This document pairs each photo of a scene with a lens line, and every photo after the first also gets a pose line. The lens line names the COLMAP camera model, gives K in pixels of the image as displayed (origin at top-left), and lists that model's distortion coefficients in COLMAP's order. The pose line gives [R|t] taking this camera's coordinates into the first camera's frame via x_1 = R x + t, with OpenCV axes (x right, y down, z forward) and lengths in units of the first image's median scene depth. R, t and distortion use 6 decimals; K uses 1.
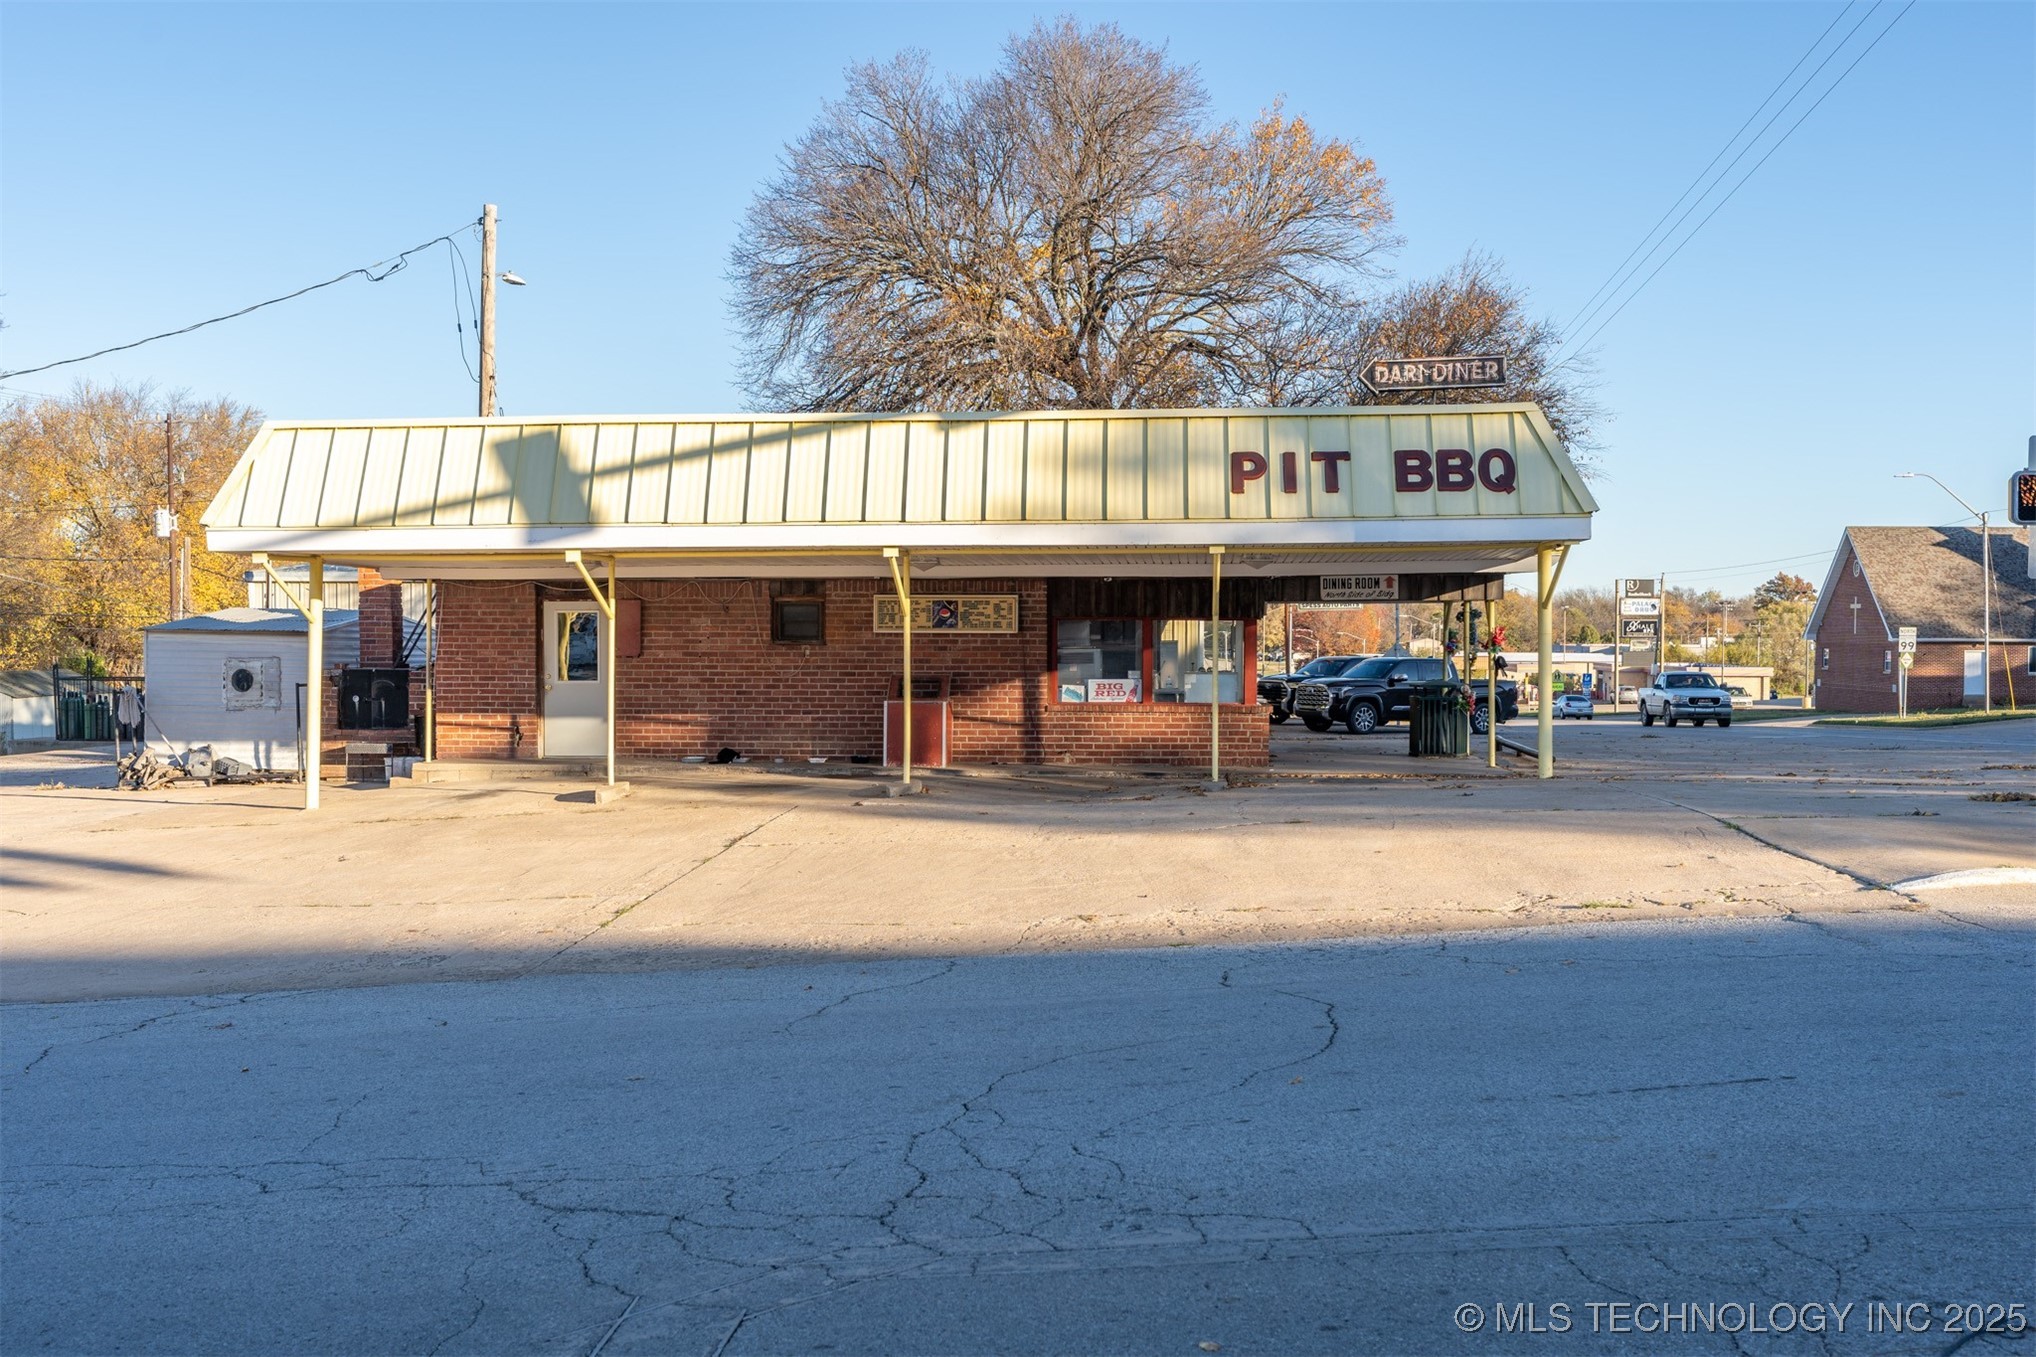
lens RADIAL K [[2107.4, 0, 1018.0], [0, 2107.4, 678.5], [0, 0, 1]] dist [0.002555, 0.004539]
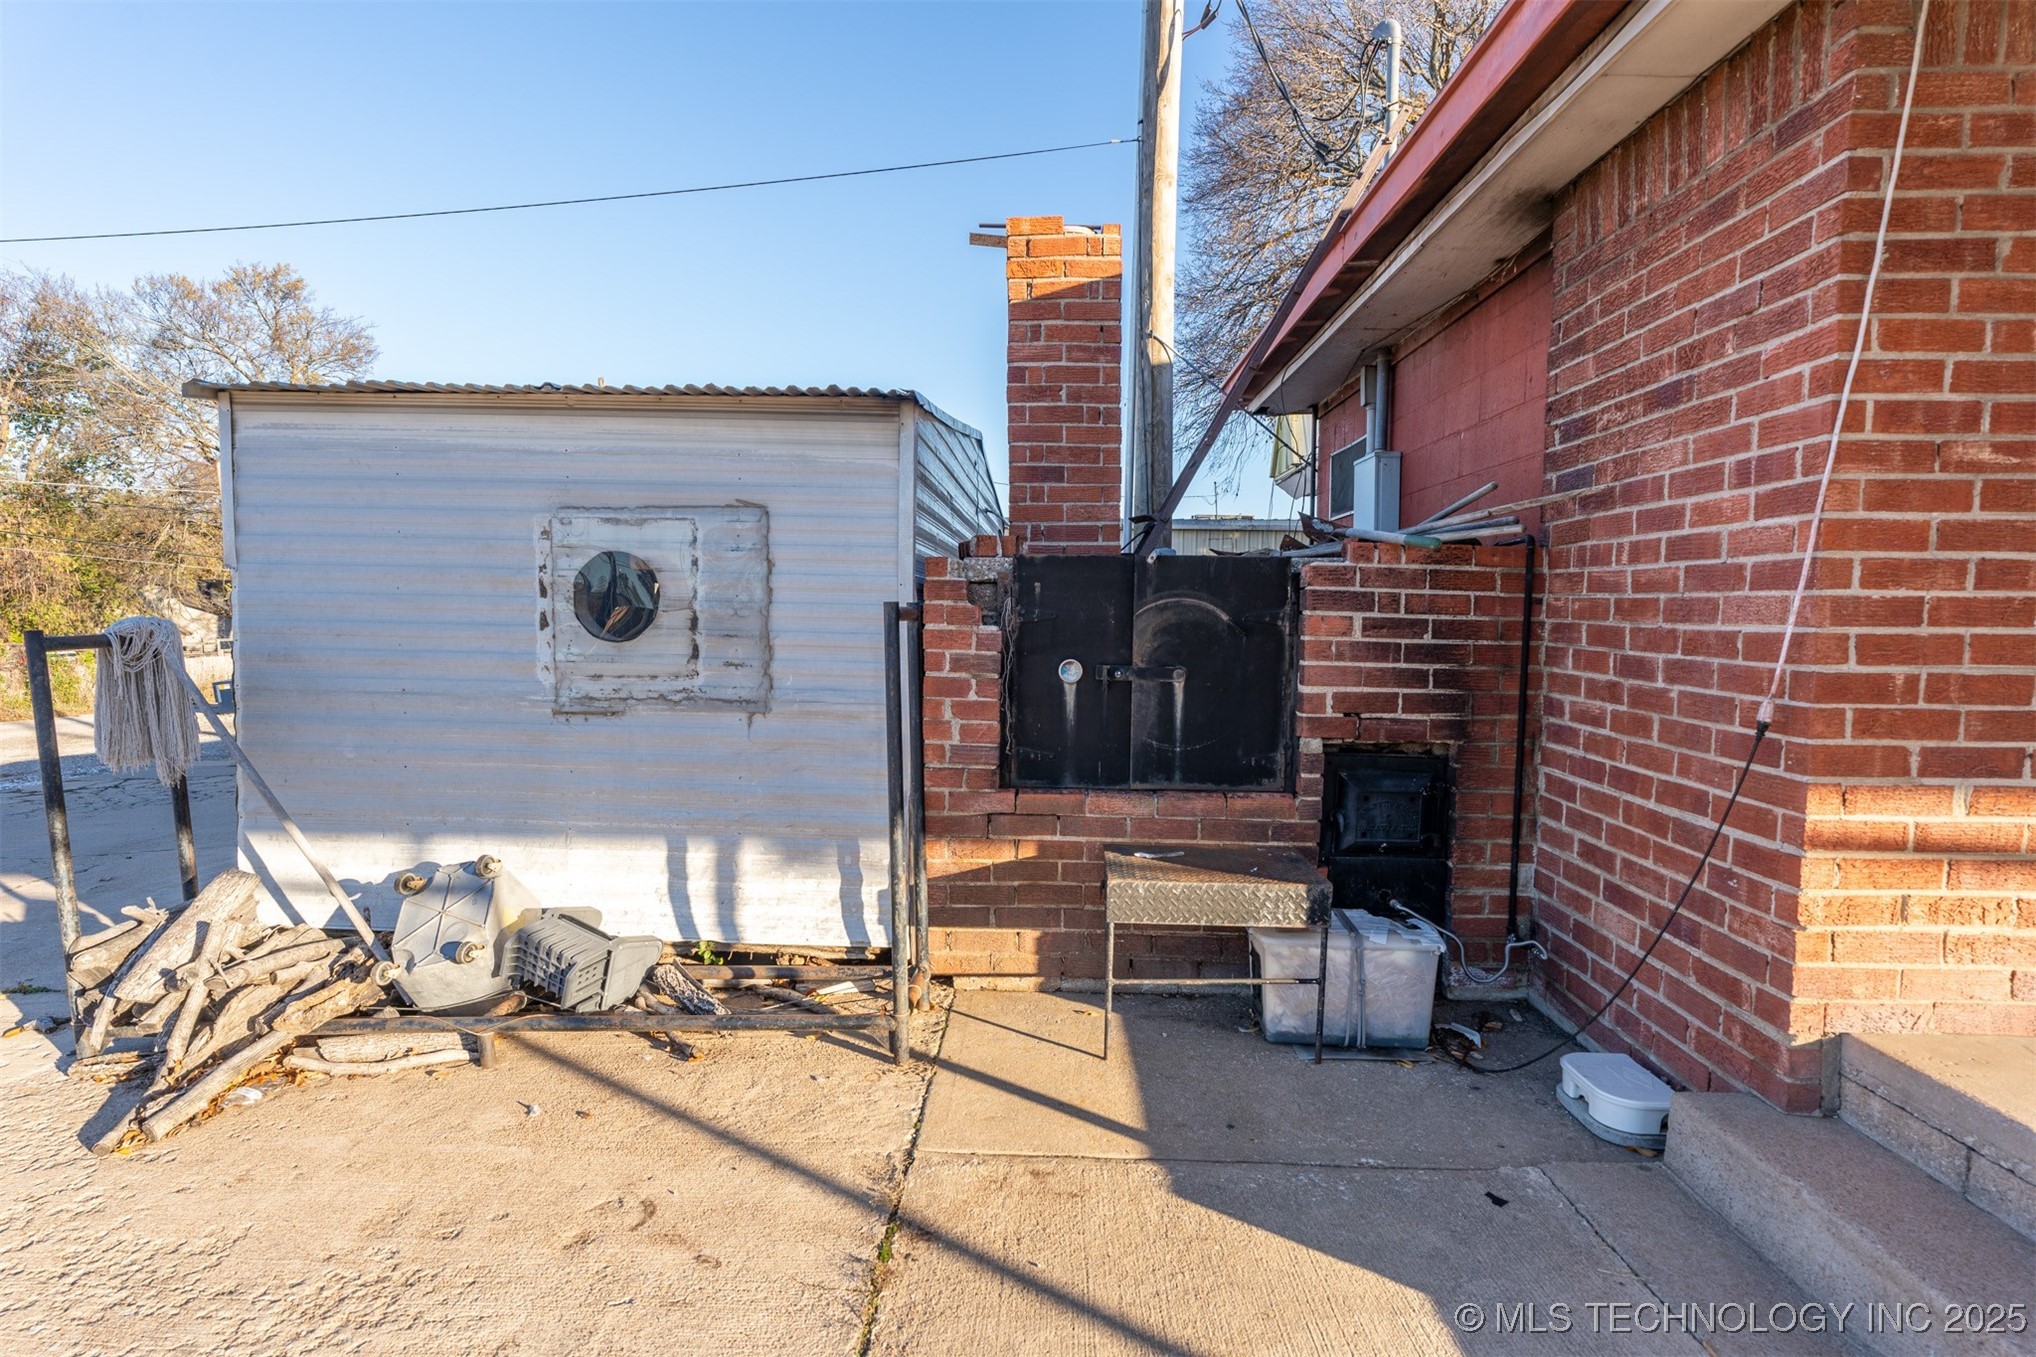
lens RADIAL K [[998.0, 0, 1018.0], [0, 998.0, 678.5], [0, 0, 1]] dist [-0.001151, -0.000156]
pose [[0.999128, 0.002461, 0.041684, -0.342958], [-0.004669, 0.998586, 0.052946, 0.004276], [-0.041495, -0.053094, 0.997727, 0.926681]]
